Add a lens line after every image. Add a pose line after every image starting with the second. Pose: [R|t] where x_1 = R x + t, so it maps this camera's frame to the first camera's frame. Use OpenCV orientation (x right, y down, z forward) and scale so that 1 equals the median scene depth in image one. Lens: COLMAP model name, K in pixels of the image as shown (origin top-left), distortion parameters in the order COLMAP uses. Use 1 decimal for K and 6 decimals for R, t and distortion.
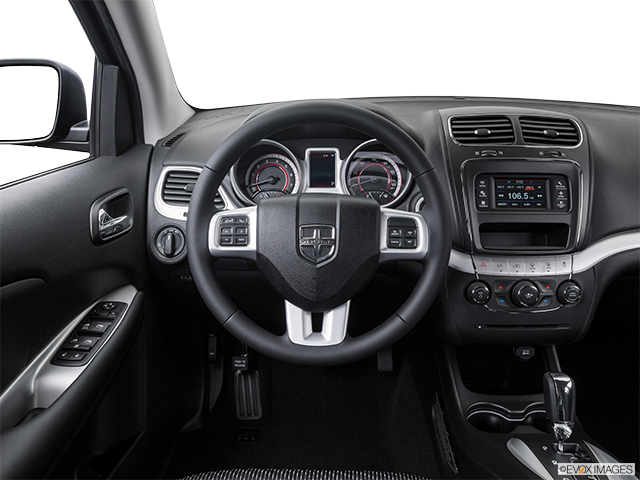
lens RADIAL K [[516.2, 0, 322.5], [0, 516.2, 237.4], [0, 0, 1]] dist [-0.094187, -0.005719]
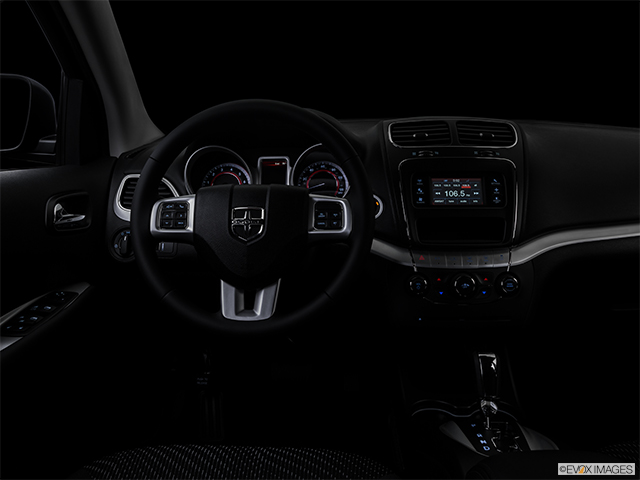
lens RADIAL K [[550.3, 0, 322.1], [0, 550.3, 236.0], [0, 0, 1]] dist [-0.081252, 0.010561]
pose [[0.999864, -0.005786, -0.015471, 0.129081], [0.003878, 0.992692, -0.120610, 0.140008], [0.016056, 0.120533, 0.992579, -0.109372]]
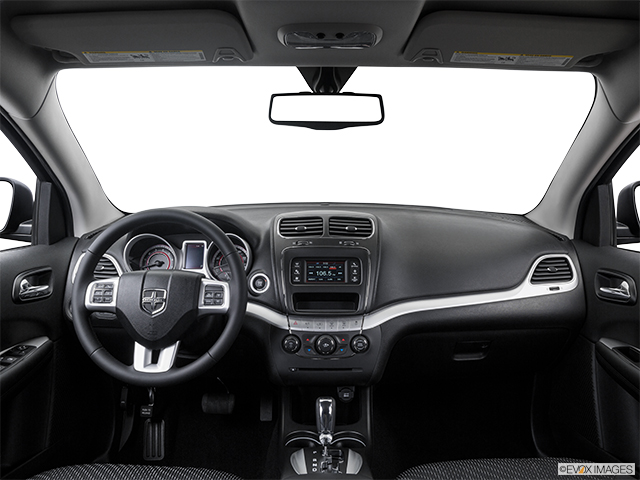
lens RADIAL K [[483.8, 0, 319.4], [0, 483.8, 238.6], [0, 0, 1]] dist [-0.114983, 0.044005]
pose [[0.999864, 0.002332, 0.016310, 0.351231], [0.000843, 0.981393, -0.192010, 0.078044], [-0.016454, 0.191998, 0.981257, -0.308611]]
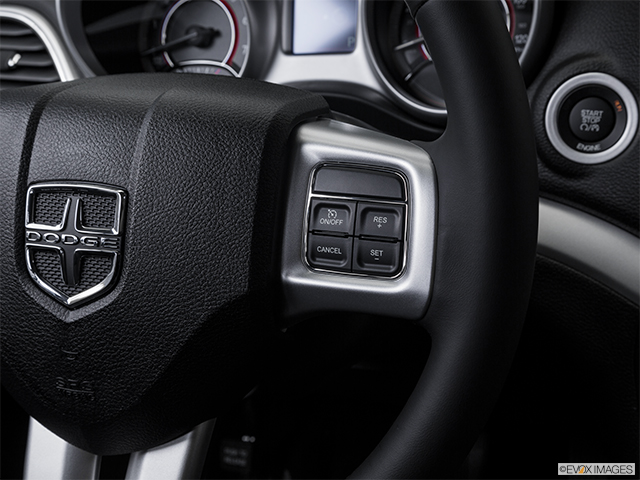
lens RADIAL K [[926.7, 0, 320.7], [0, 926.7, 239.6], [0, 0, 1]] dist [0.060596, 0.000000]
pose [[0.940974, 0.046738, -0.335236, 0.248934], [-0.011014, 0.994124, 0.107686, -0.042160], [0.338299, -0.097637, 0.935960, 0.419516]]
